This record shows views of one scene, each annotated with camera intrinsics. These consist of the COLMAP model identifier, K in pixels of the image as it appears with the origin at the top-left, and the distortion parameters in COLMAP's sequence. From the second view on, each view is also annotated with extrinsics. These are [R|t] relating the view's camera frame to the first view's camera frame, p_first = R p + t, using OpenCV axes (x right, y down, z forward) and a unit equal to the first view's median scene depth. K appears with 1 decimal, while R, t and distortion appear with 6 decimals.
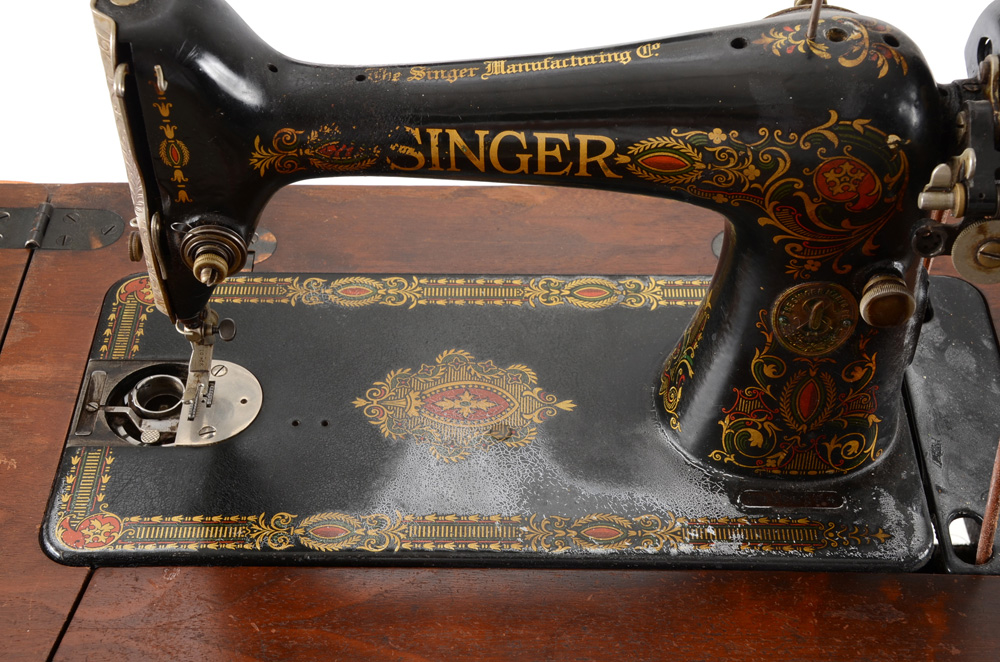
lens RADIAL K [[1688.8, 0, 494.1], [0, 1688.8, 338.4], [0, 0, 1]] dist [0.225732, 0.000000]
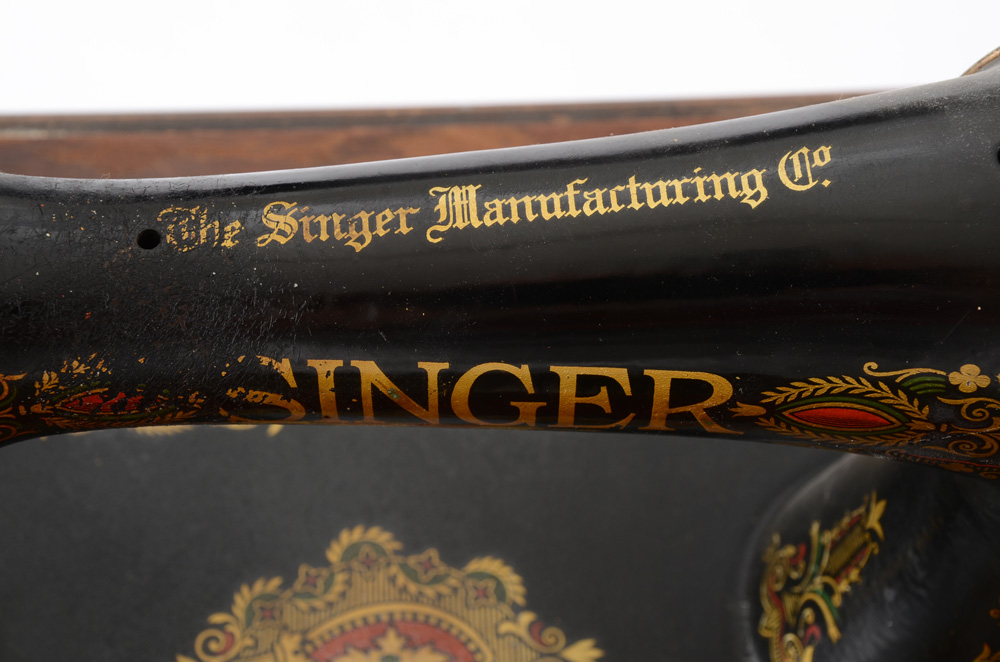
lens RADIAL K [[2164.1, 0, 495.4], [0, 2164.1, 337.2], [0, 0, 1]] dist [0.216588, 0.000000]
pose [[0.997370, -0.042864, 0.058443, -0.023633], [0.027741, 0.970733, 0.238554, -0.261141], [-0.066958, -0.236306, 0.969369, 0.447507]]
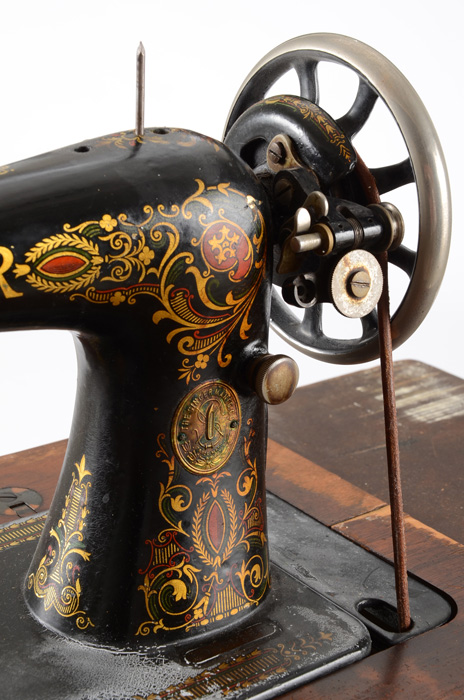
lens RADIAL K [[1385.4, 0, 229.3], [0, 1385.4, 352.3], [0, 0, 1]] dist [0.260381, 0.000000]
pose [[0.780499, -0.190048, 0.595569, -0.297307], [0.412102, 0.872789, -0.261555, 0.179378], [-0.470098, 0.449579, 0.759530, 0.381345]]
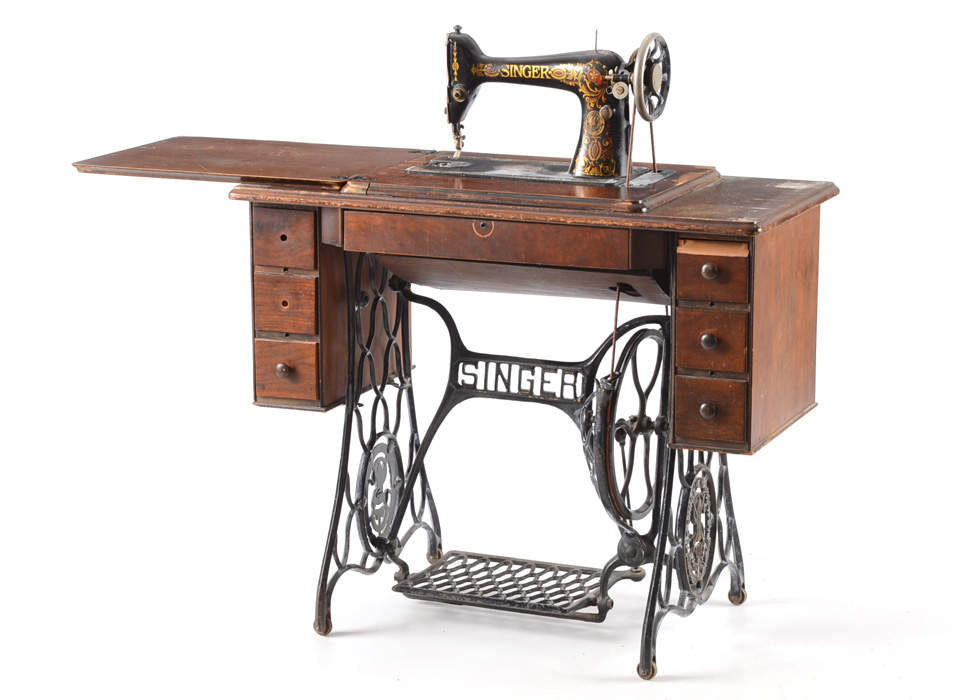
lens RADIAL K [[2546.4, 0, 484.8], [0, 2546.4, 359.6], [0, 0, 1]] dist [0.319360, 0.000000]
pose [[0.925604, 0.091708, -0.367215, 2.365397], [-0.269900, 0.840109, -0.470501, 3.595493], [0.265352, 0.534609, 0.802360, -3.857122]]
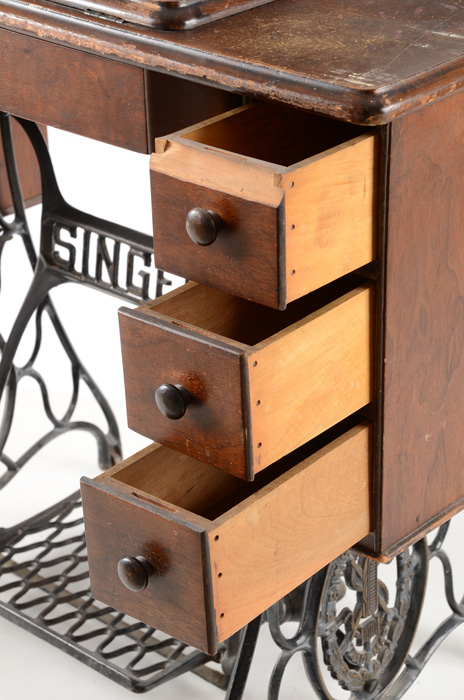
lens RADIAL K [[1687.7, 0, 233.3], [0, 1687.7, 354.8], [0, 0, 1]] dist [0.442520, 0.000000]
pose [[0.754227, 0.291142, -0.588539, 1.671685], [-0.449772, 0.882097, -0.140034, 0.850452], [0.478379, 0.370326, 0.796249, -0.341866]]
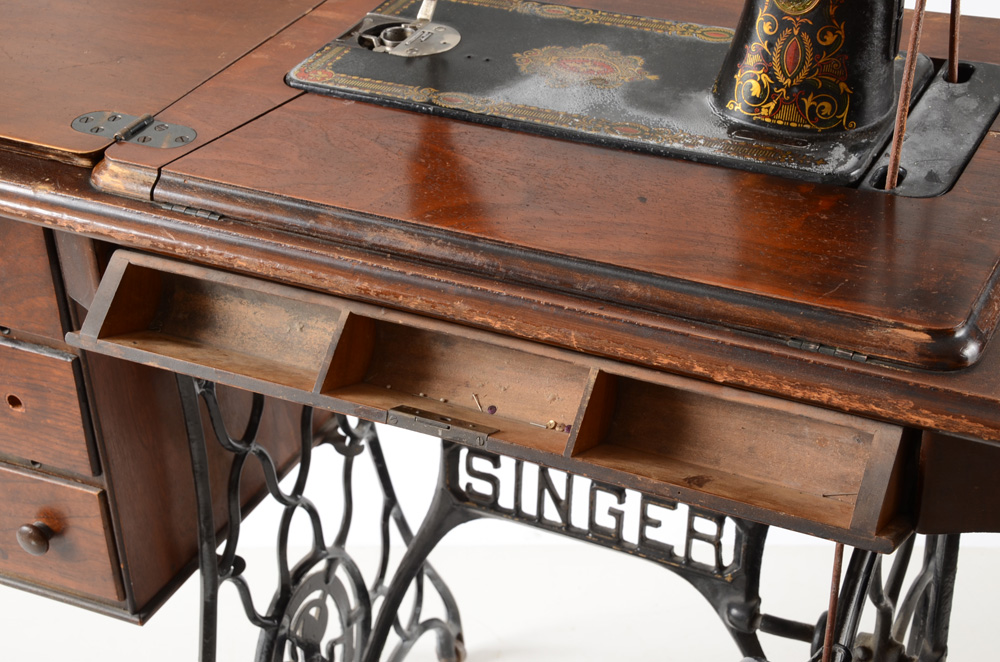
lens RADIAL K [[1688.8, 0, 498.2], [0, 1688.8, 326.3], [0, 0, 1]] dist [0.225732, 0.000000]
pose [[0.900898, 0.206546, -0.381735, 0.596730], [-0.278055, 0.949980, -0.142206, 0.553652], [0.333268, 0.234257, 0.913267, -0.298726]]
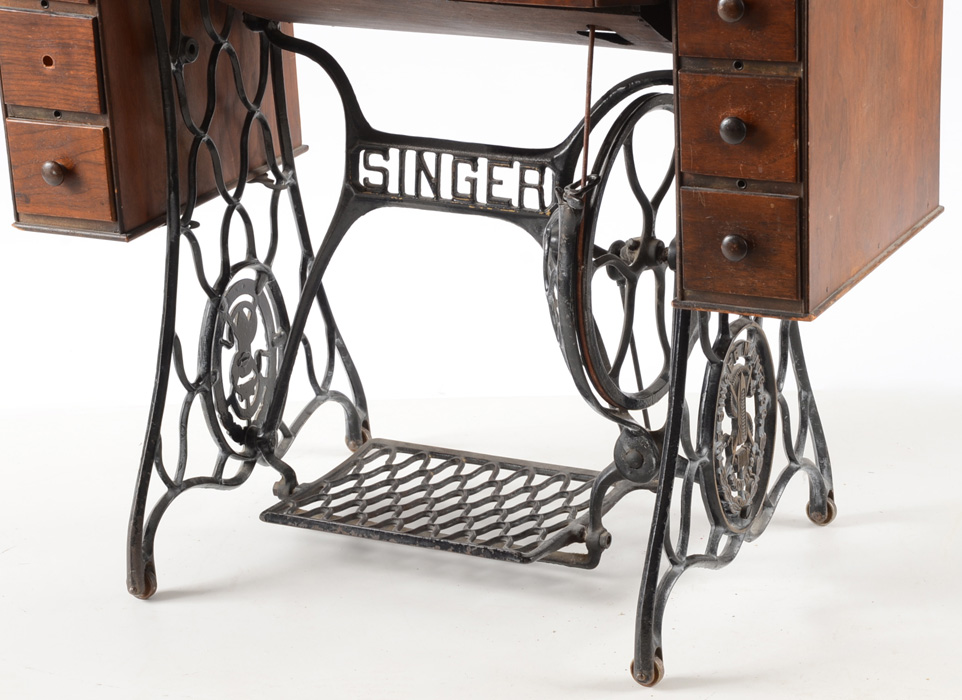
lens RADIAL K [[2906.4, 0, 534.3], [0, 2906.4, 359.1], [0, 0, 1]] dist [0.526476, 0.000000]
pose [[0.904765, 0.121710, -0.408151, 2.057072], [-0.276520, 0.896726, -0.345571, 2.298334], [0.323941, 0.425522, 0.844981, -2.211093]]
